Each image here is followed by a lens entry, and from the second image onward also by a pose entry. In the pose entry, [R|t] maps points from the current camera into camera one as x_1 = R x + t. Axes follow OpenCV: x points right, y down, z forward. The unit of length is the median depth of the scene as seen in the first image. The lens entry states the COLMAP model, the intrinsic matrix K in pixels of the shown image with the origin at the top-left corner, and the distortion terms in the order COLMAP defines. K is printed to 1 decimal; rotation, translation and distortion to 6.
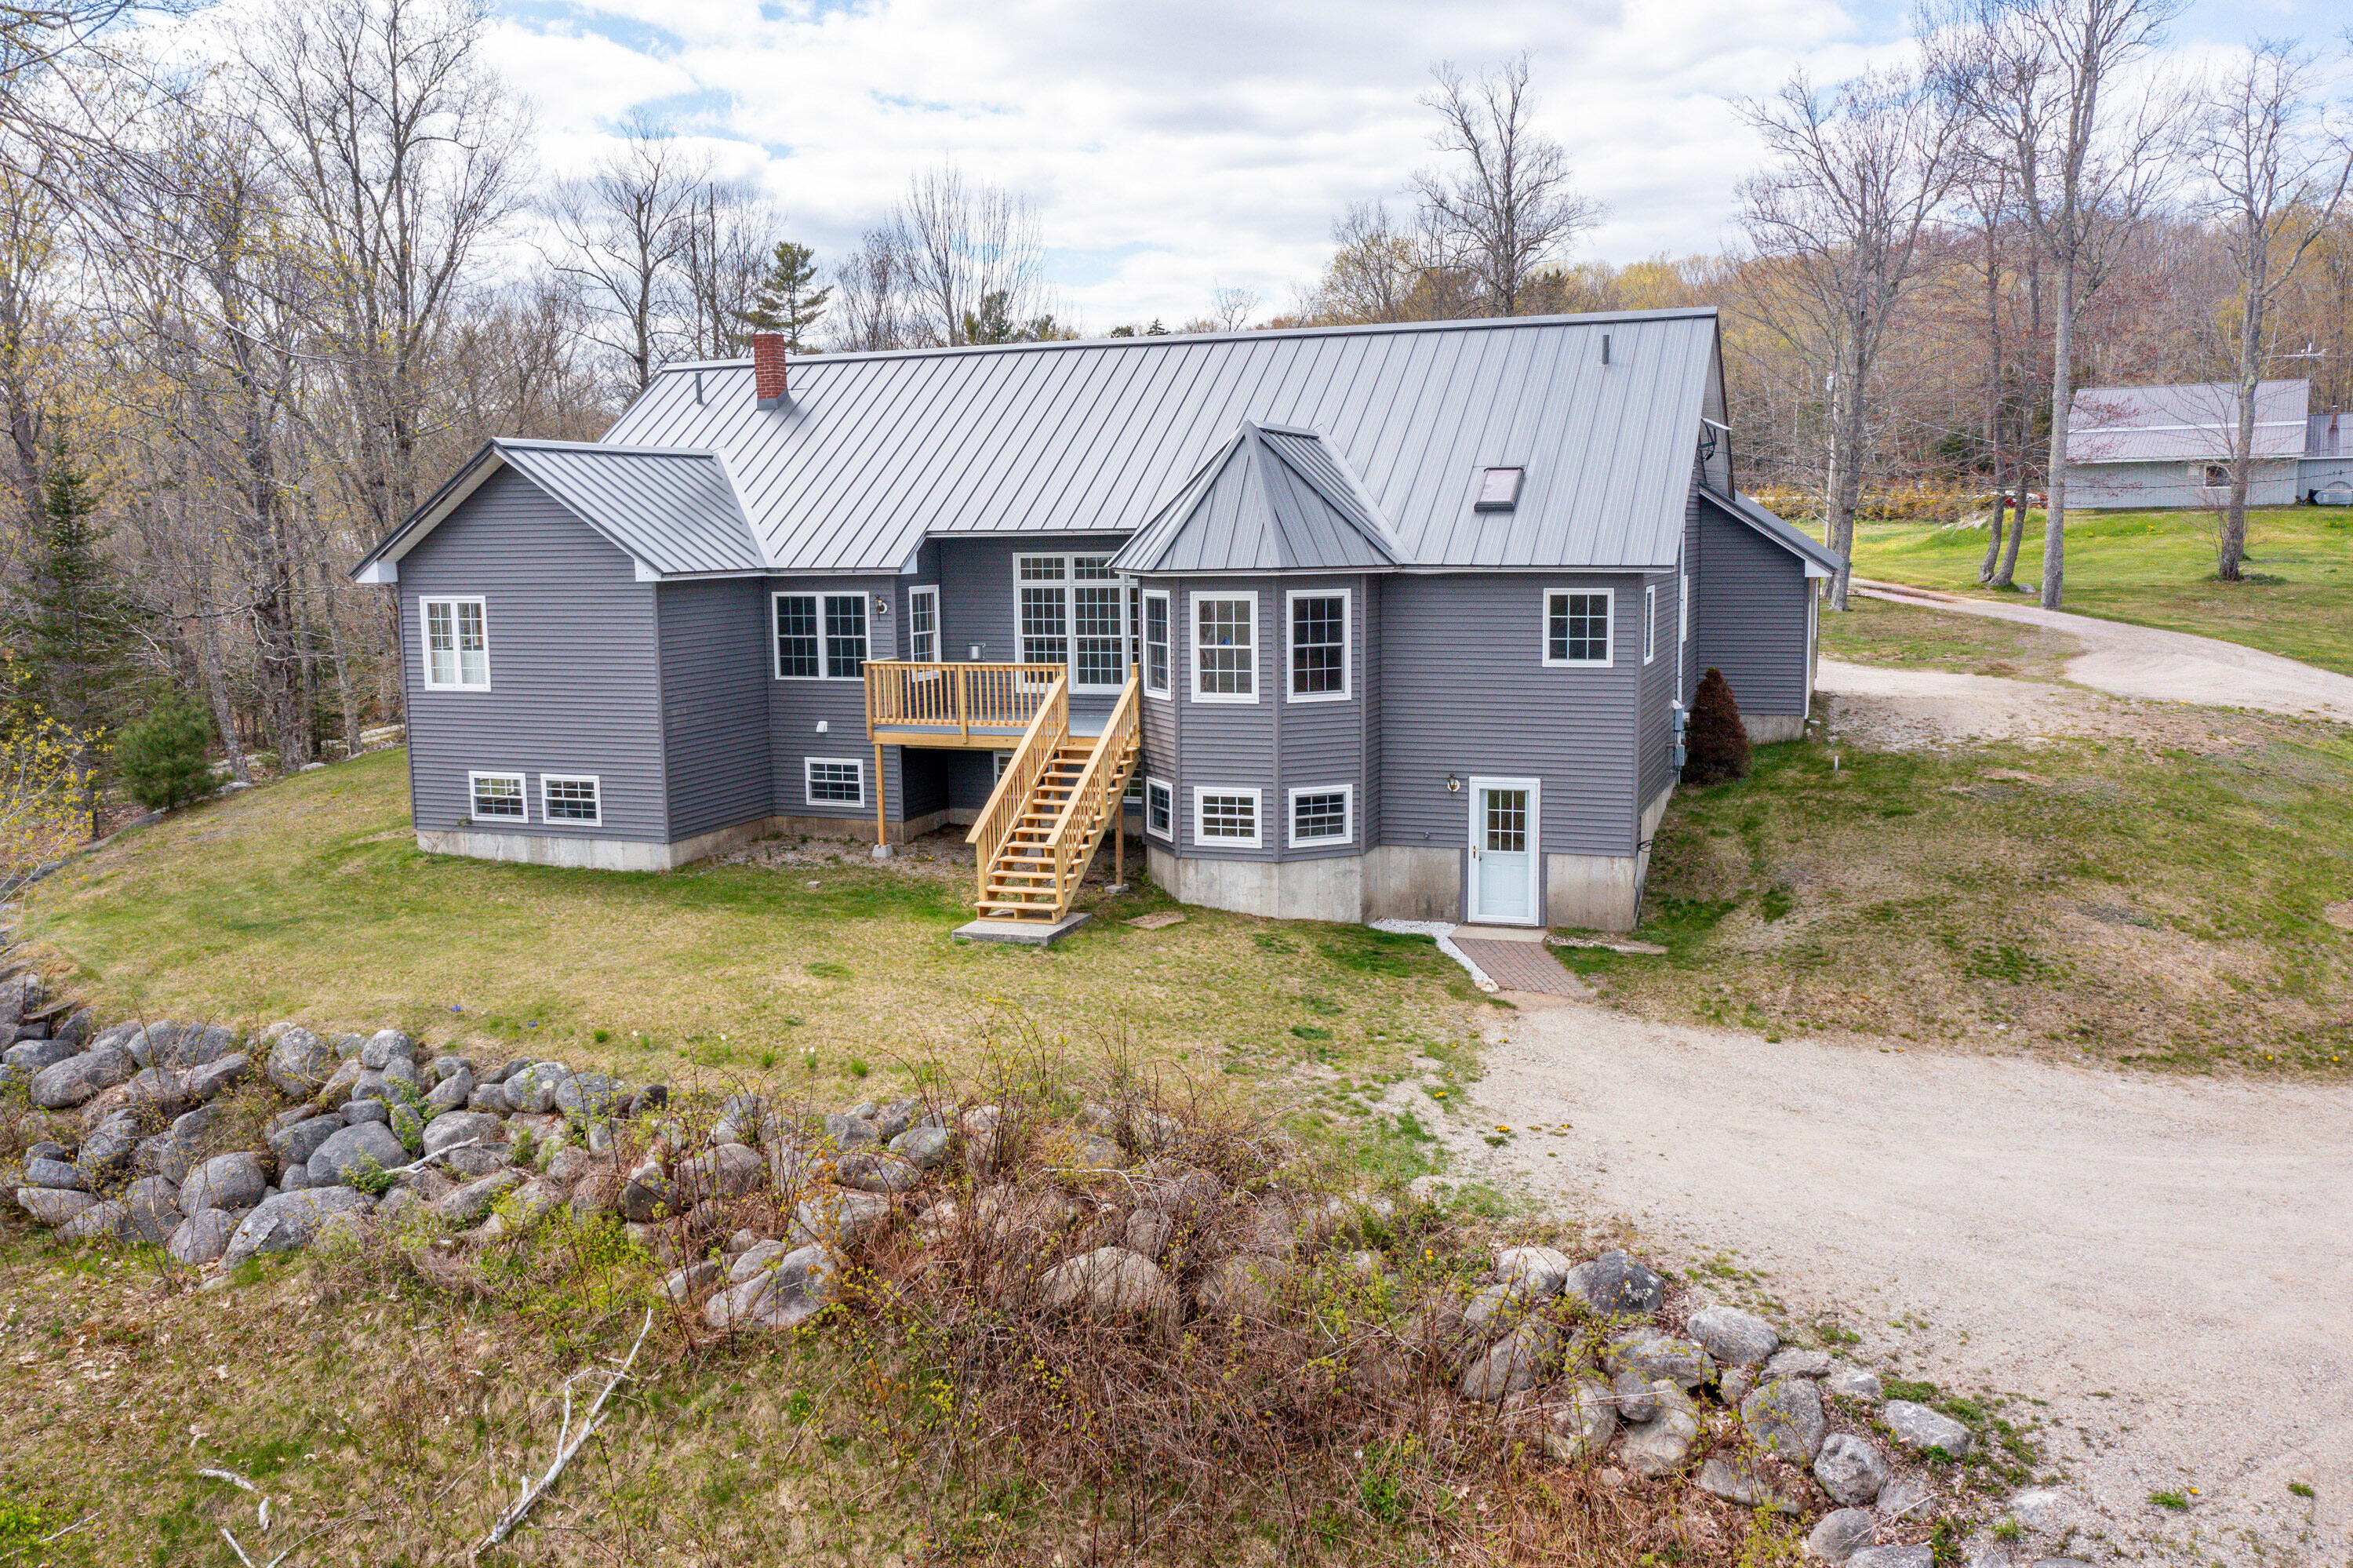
lens RADIAL K [[1815.7, 0, 1176.5], [0, 1815.7, 784.0], [0, 0, 1]] dist [-0.018003, -0.002153]
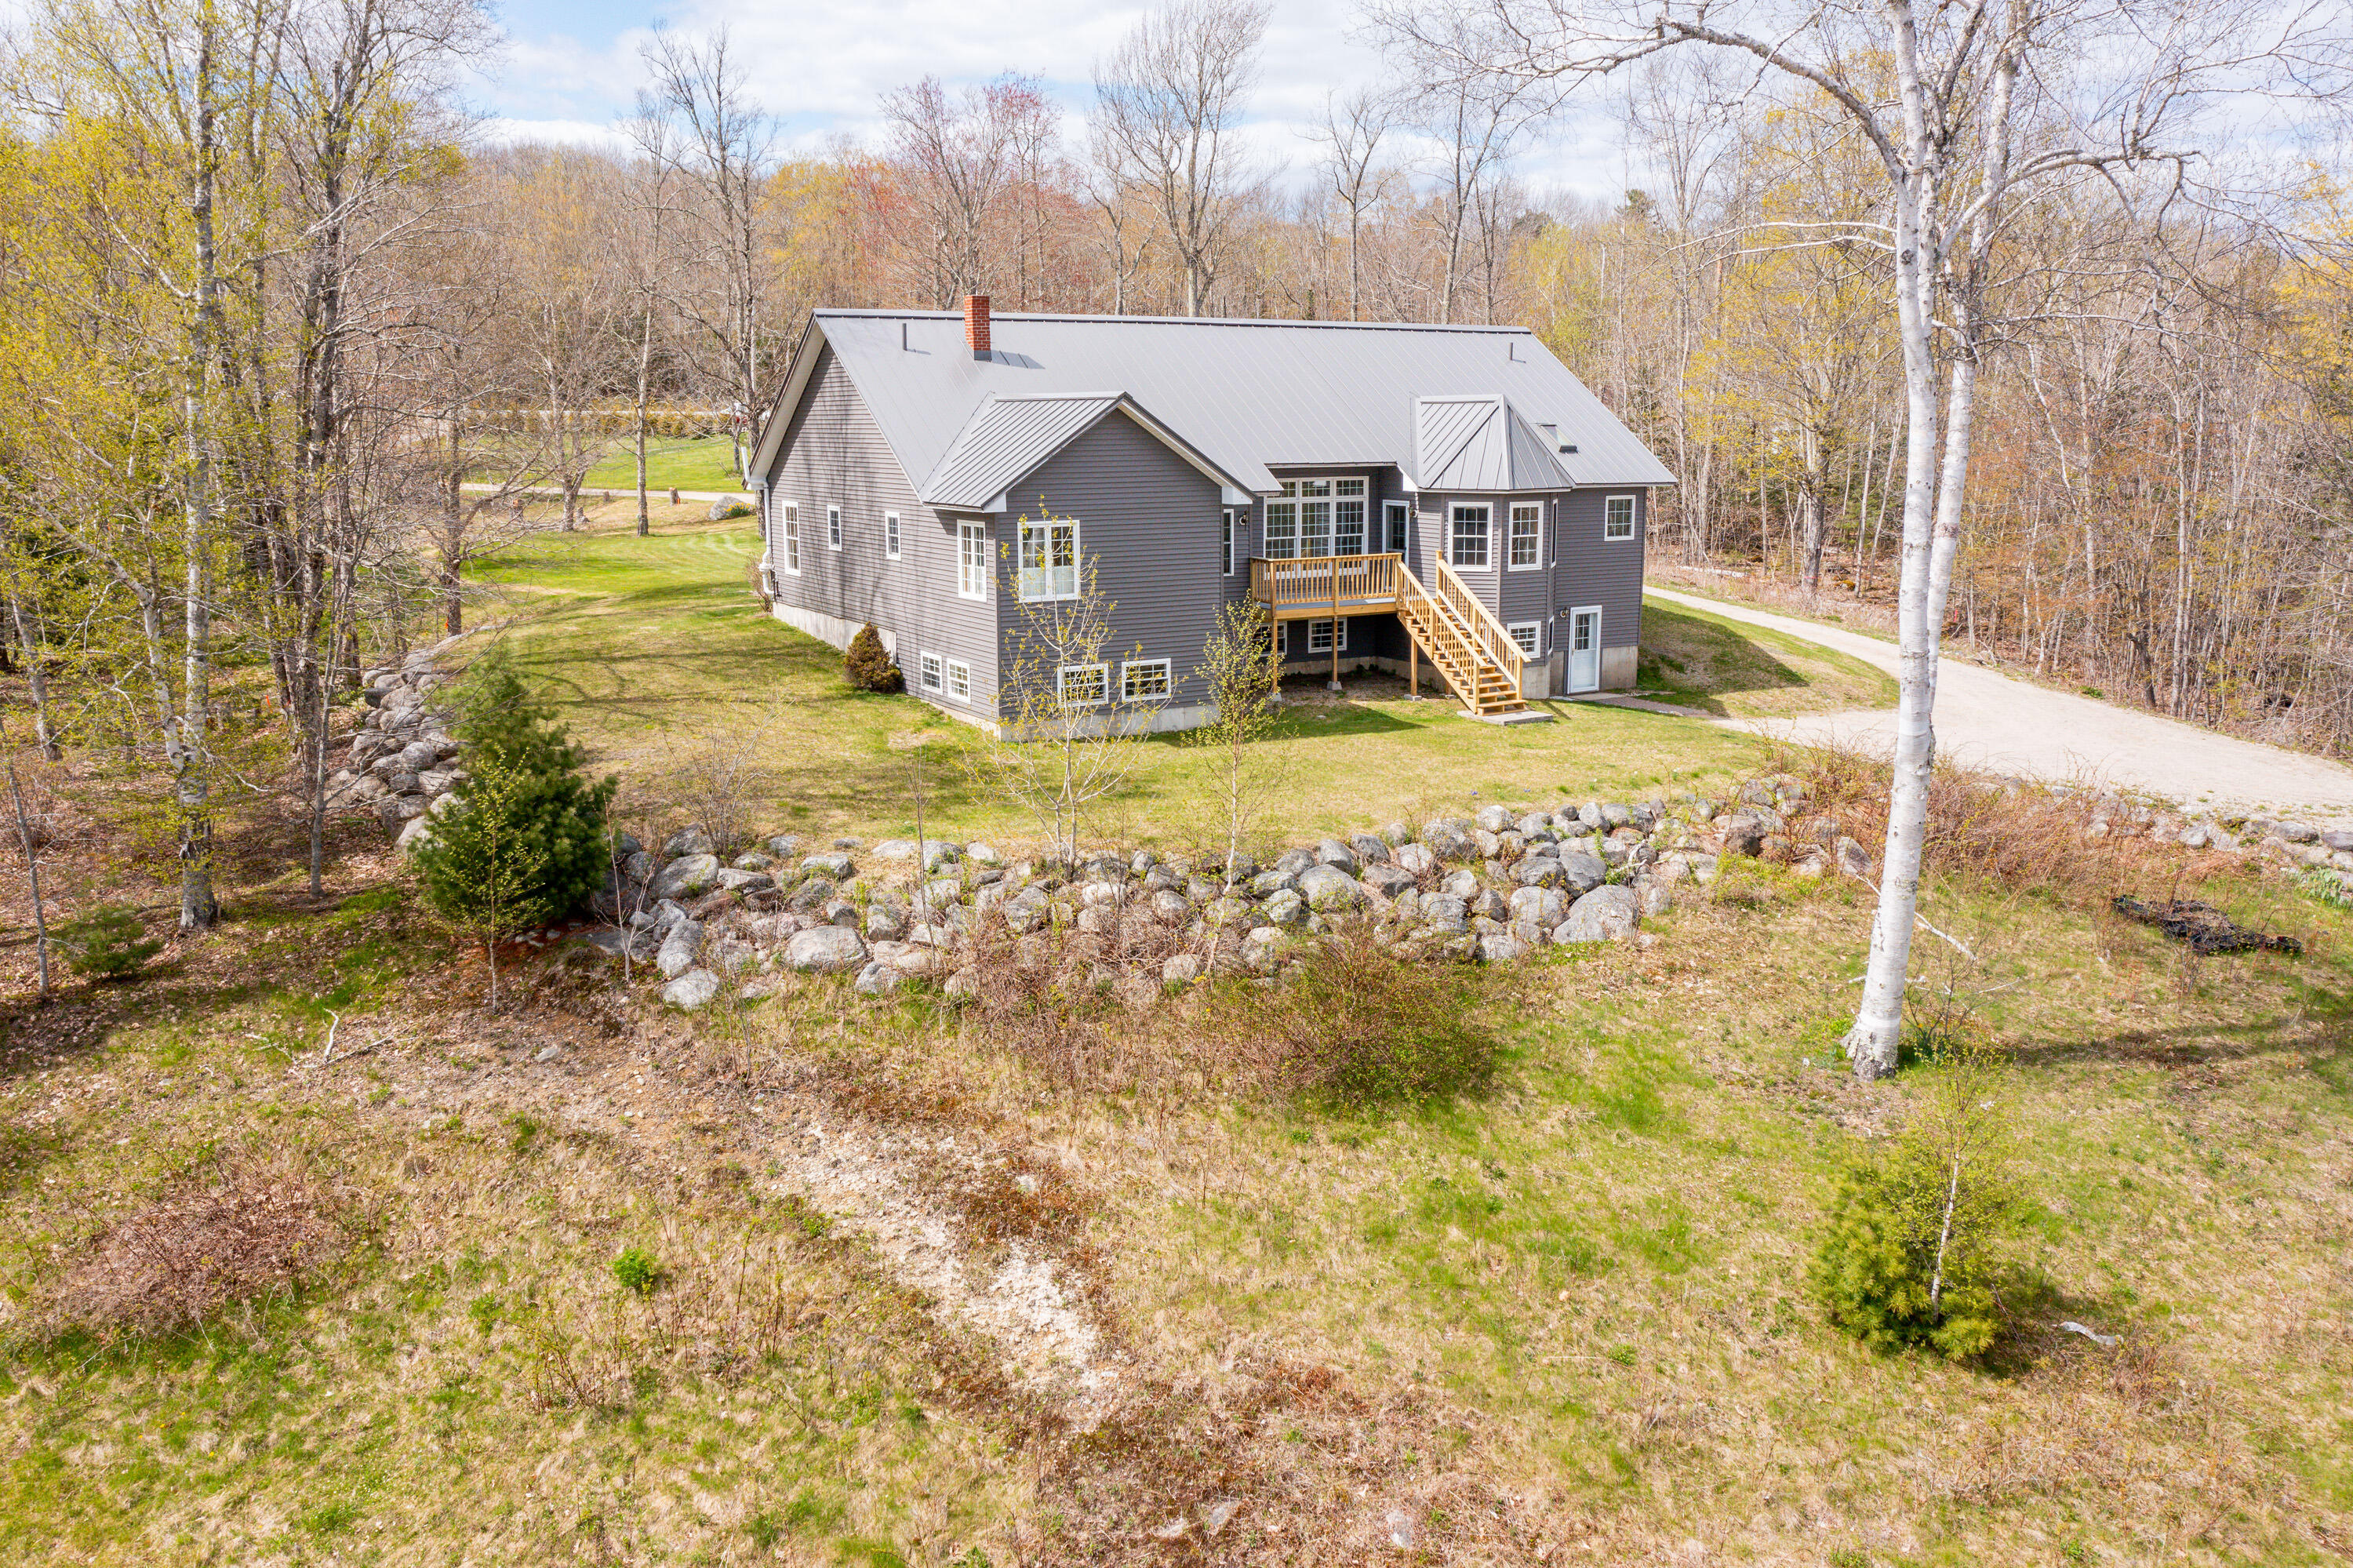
lens RADIAL K [[1855.9, 0, 1176.5], [0, 1855.9, 784.0], [0, 0, 1]] dist [-0.014474, -0.006423]
pose [[0.632260, -0.138763, 0.762228, -1.324205], [0.099746, 0.990221, 0.097530, -0.043903], [-0.768308, 0.014365, 0.639919, 0.157540]]
